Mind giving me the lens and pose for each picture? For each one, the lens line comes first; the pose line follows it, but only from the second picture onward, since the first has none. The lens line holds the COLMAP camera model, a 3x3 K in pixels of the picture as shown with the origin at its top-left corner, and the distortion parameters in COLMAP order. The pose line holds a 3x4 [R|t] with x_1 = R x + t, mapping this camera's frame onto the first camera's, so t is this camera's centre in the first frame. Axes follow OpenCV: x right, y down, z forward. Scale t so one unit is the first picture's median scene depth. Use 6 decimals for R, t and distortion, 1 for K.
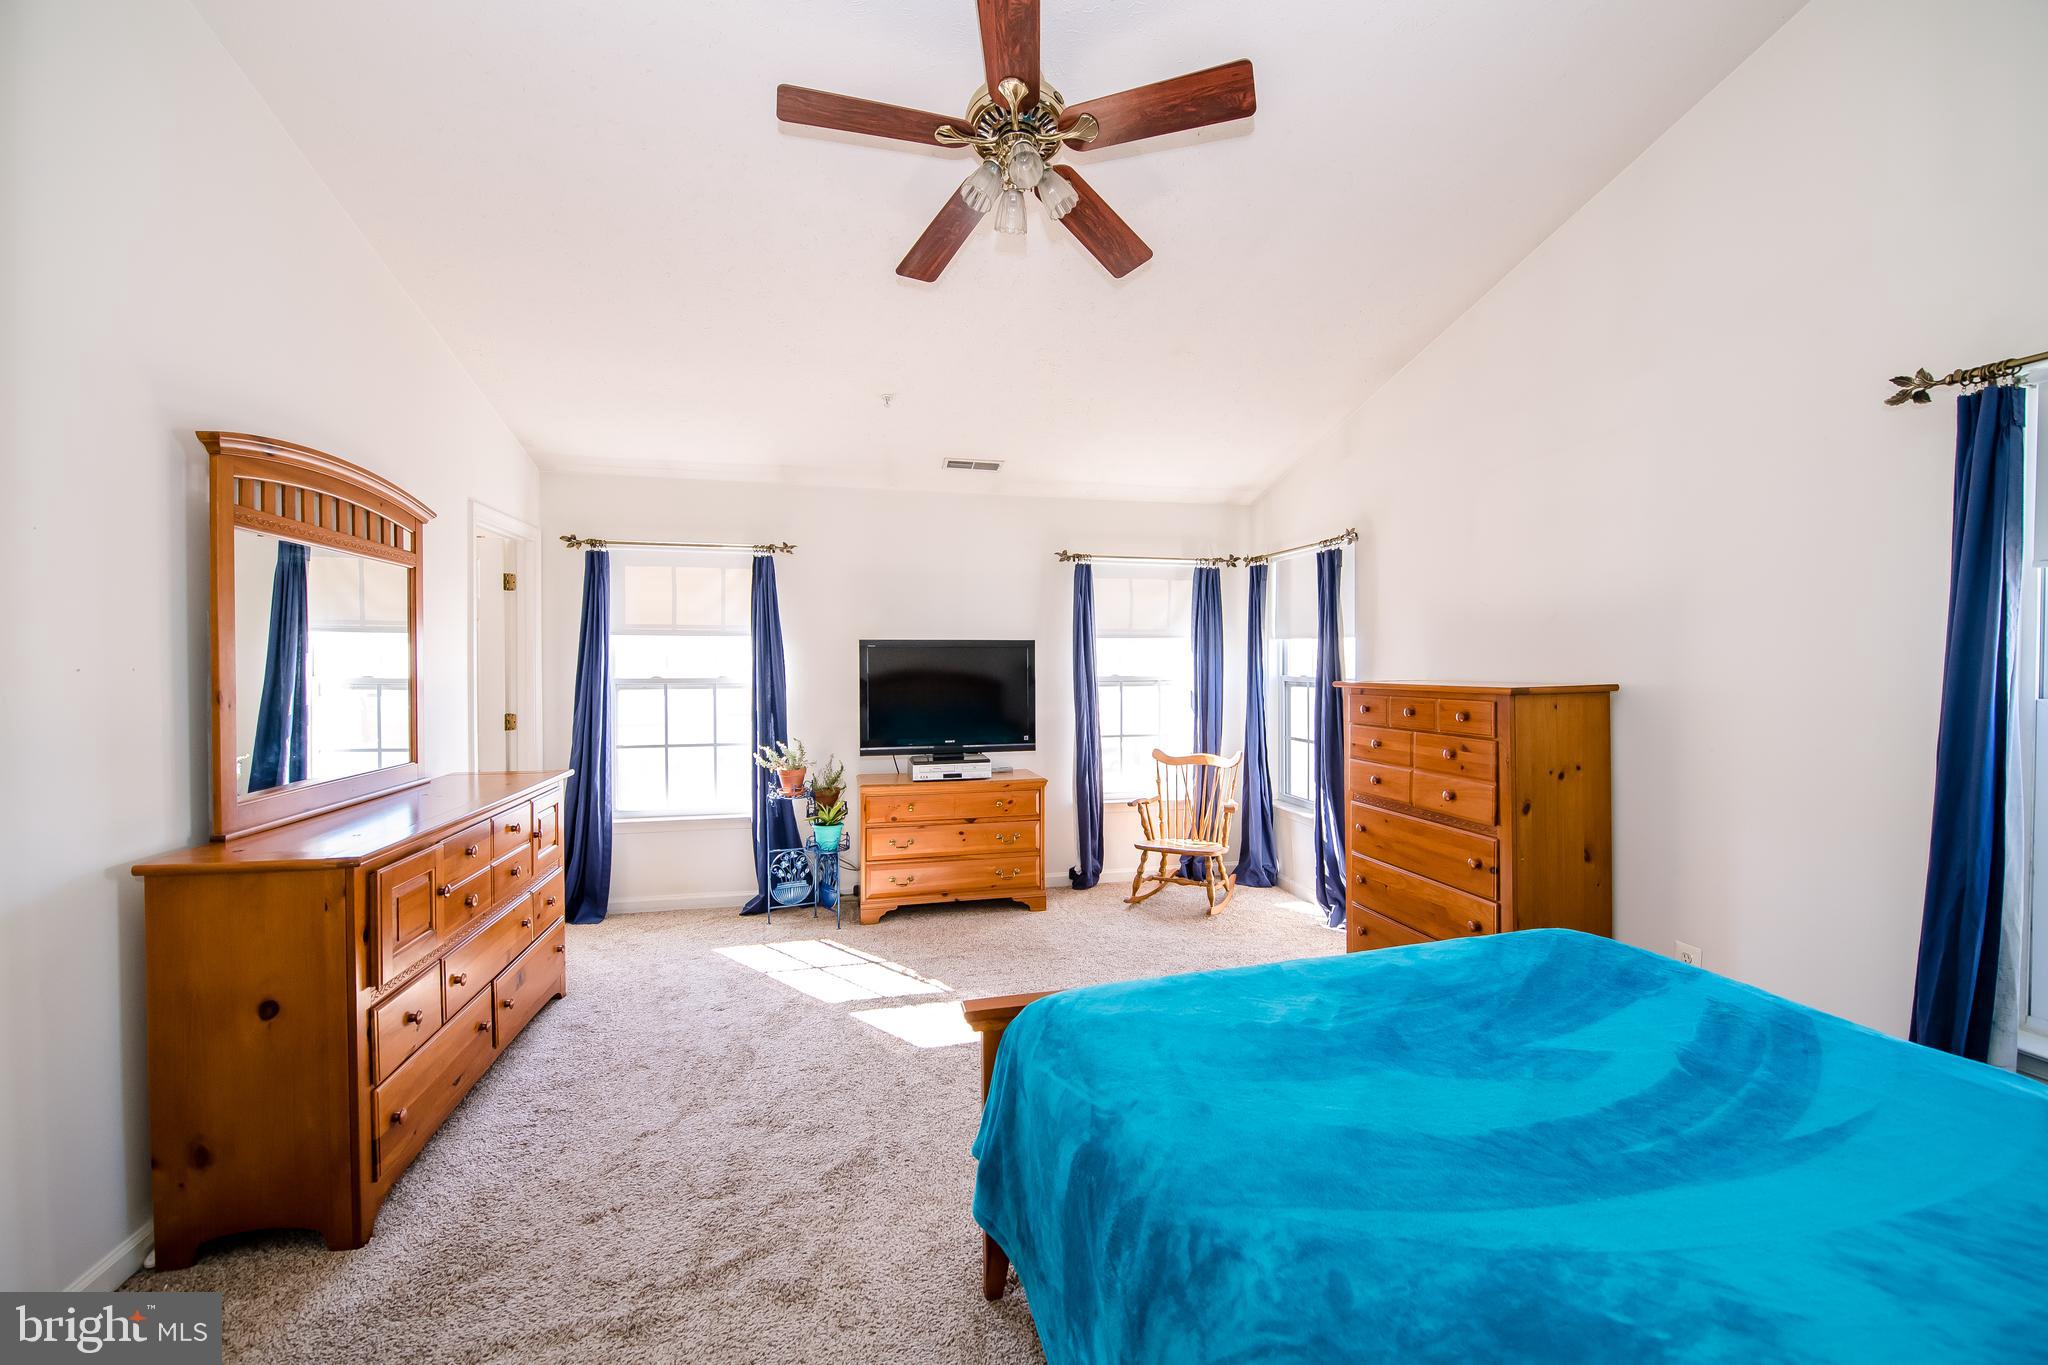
lens RADIAL K [[820.8, 0, 1029.7], [0, 820.8, 670.0], [0, 0, 1]] dist [-0.016410, -0.001770]
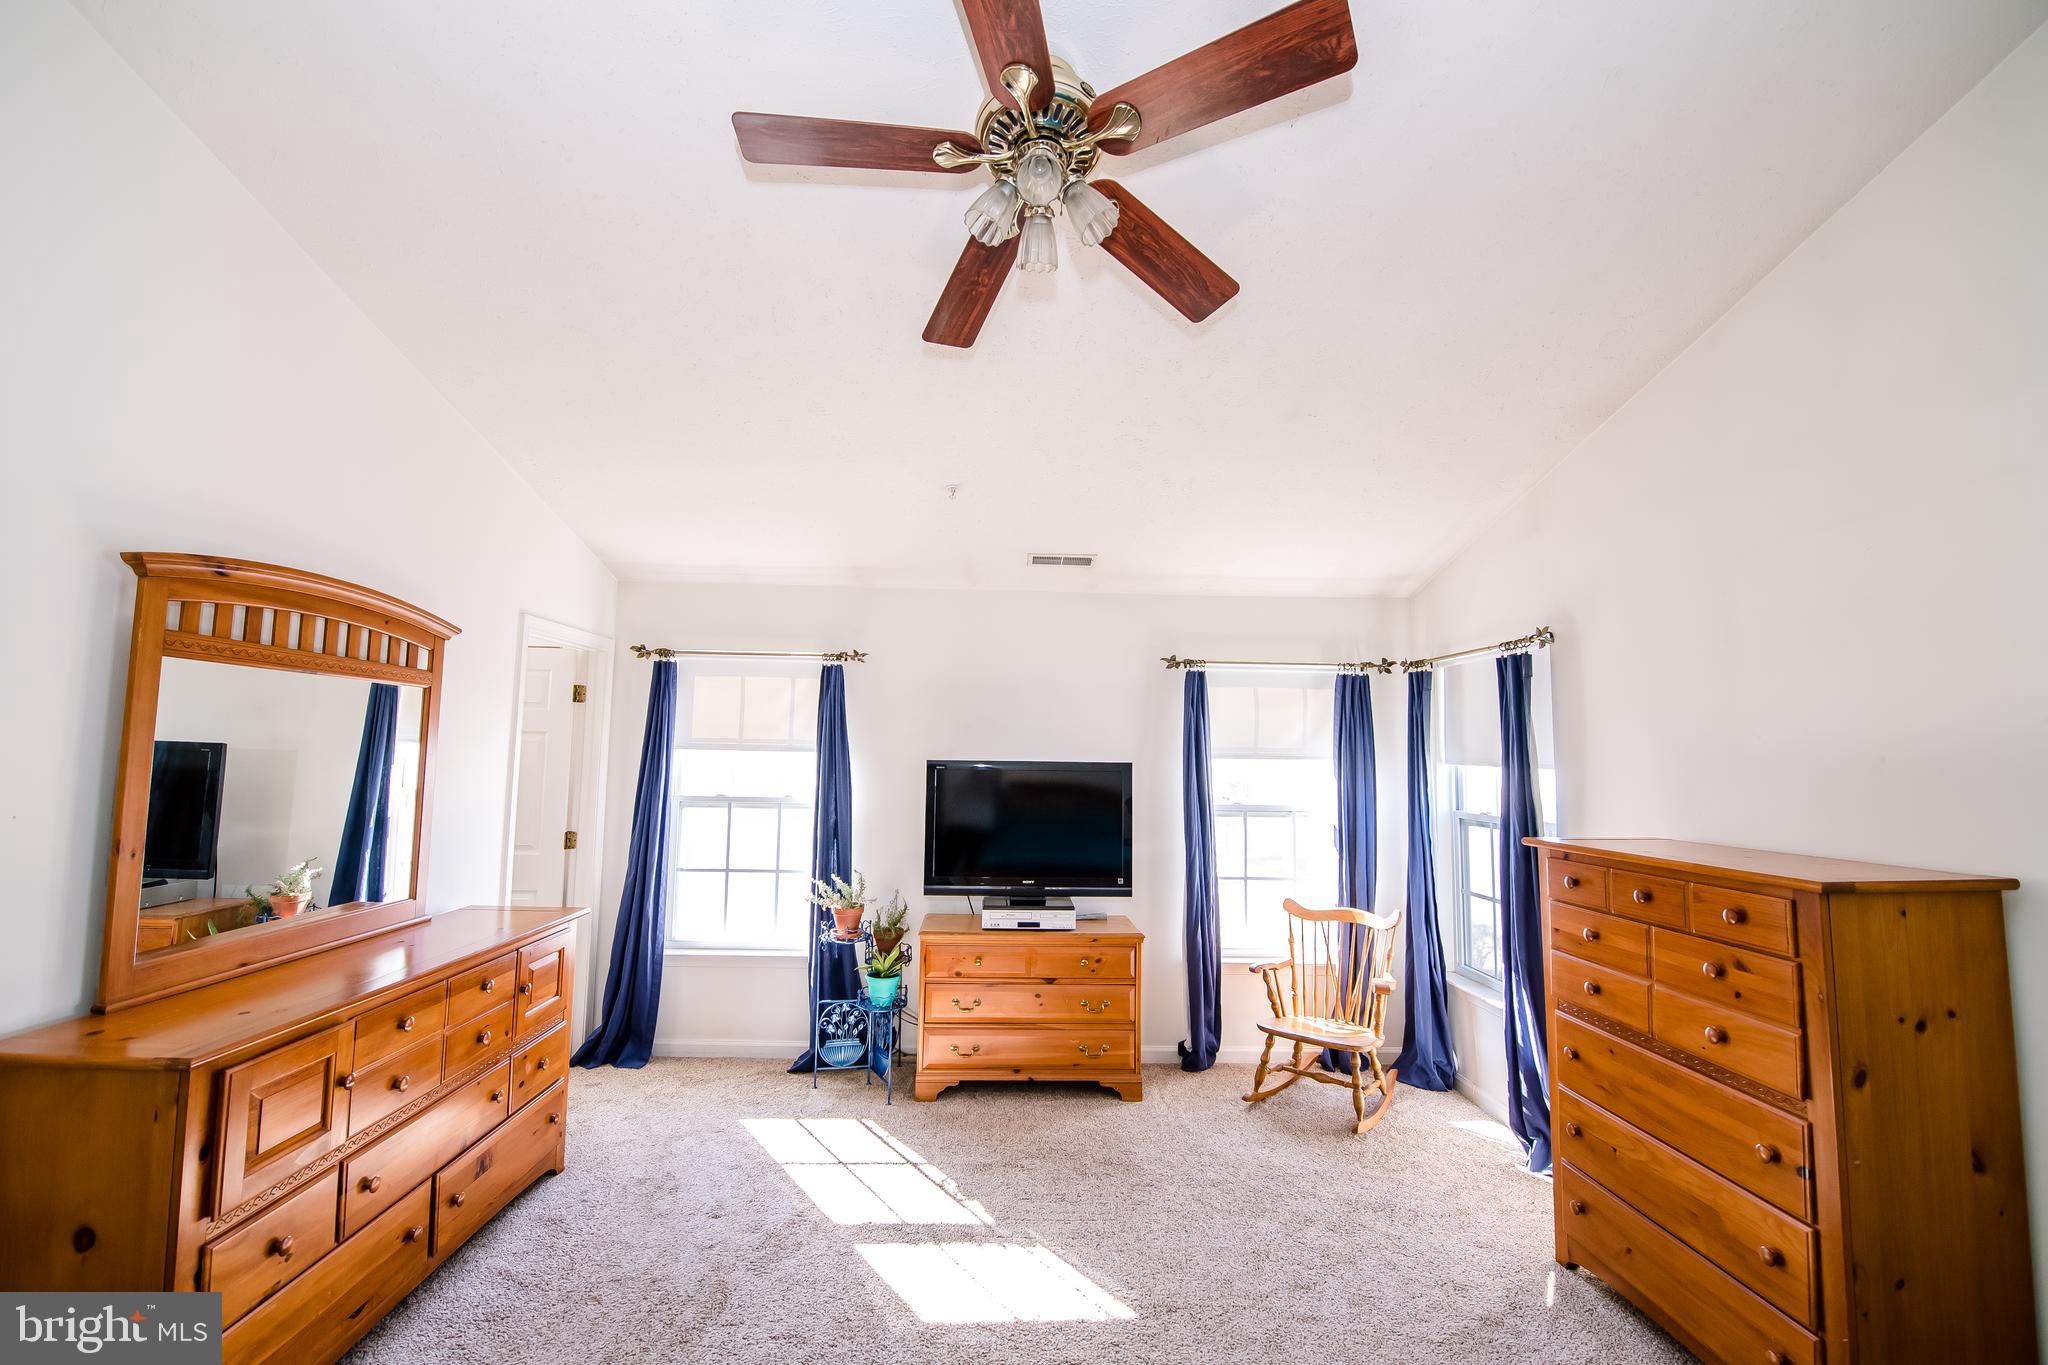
lens RADIAL K [[820.8, 0, 1017.5], [0, 820.8, 682.1], [0, 0, 1]] dist [-0.016410, -0.001770]
pose [[0.977610, -0.000278, -0.210423, 0.072930], [-0.019848, 0.995419, -0.093525, -0.040745], [0.209485, 0.095607, 0.973126, 0.161811]]
